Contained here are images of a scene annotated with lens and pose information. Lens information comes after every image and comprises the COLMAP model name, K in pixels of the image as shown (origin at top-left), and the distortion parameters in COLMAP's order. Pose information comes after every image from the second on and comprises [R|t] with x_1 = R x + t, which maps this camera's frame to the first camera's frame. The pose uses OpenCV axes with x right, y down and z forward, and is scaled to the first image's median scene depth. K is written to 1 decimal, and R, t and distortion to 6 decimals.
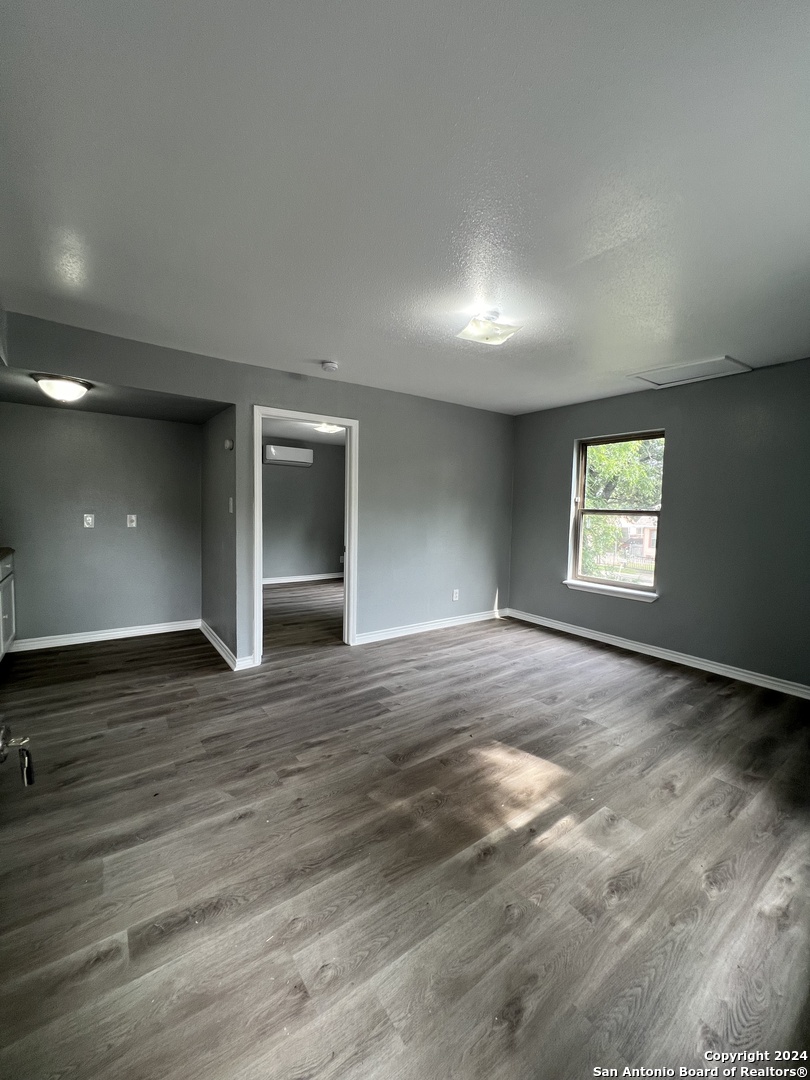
lens RADIAL K [[431.3, 0, 406.1], [0, 431.3, 534.3], [0, 0, 1]] dist [-0.000983, 0.000177]
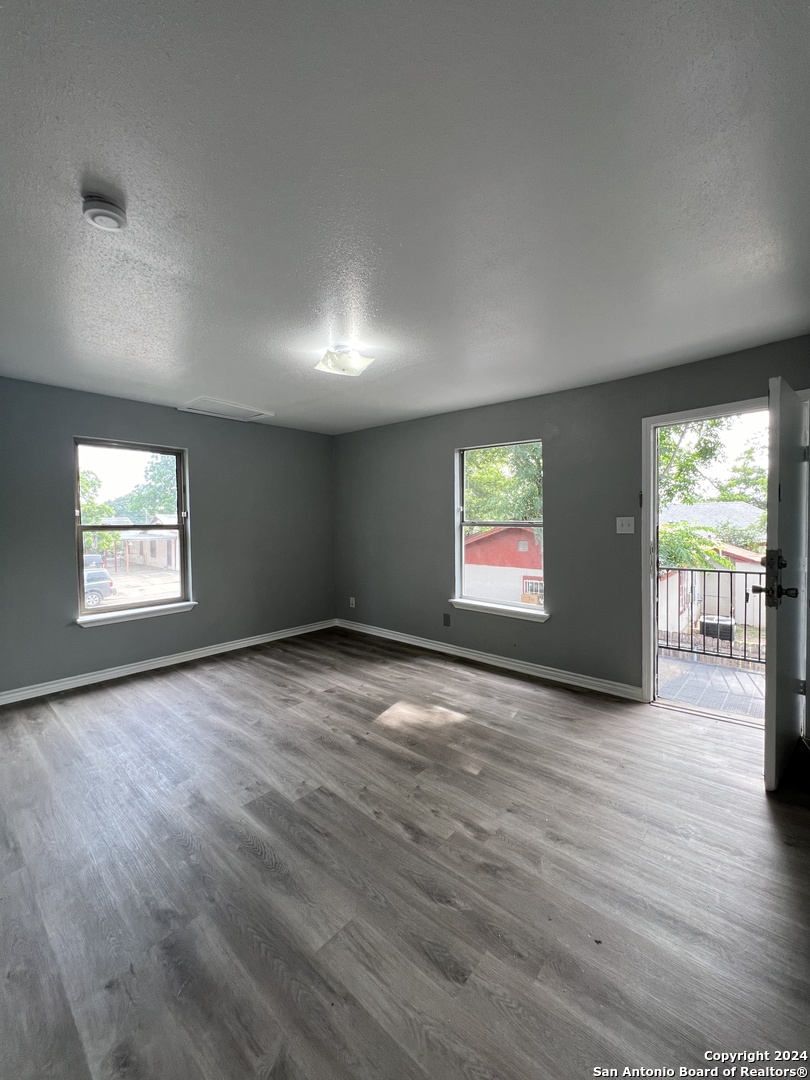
lens RADIAL K [[431.3, 0, 406.1], [0, 431.3, 534.3], [0, 0, 1]] dist [-0.000983, 0.000177]
pose [[-0.218761, -0.050955, 0.974447, -0.783070], [0.064640, 0.995685, 0.066577, -0.088960], [-0.973635, 0.077553, -0.214524, 0.942987]]
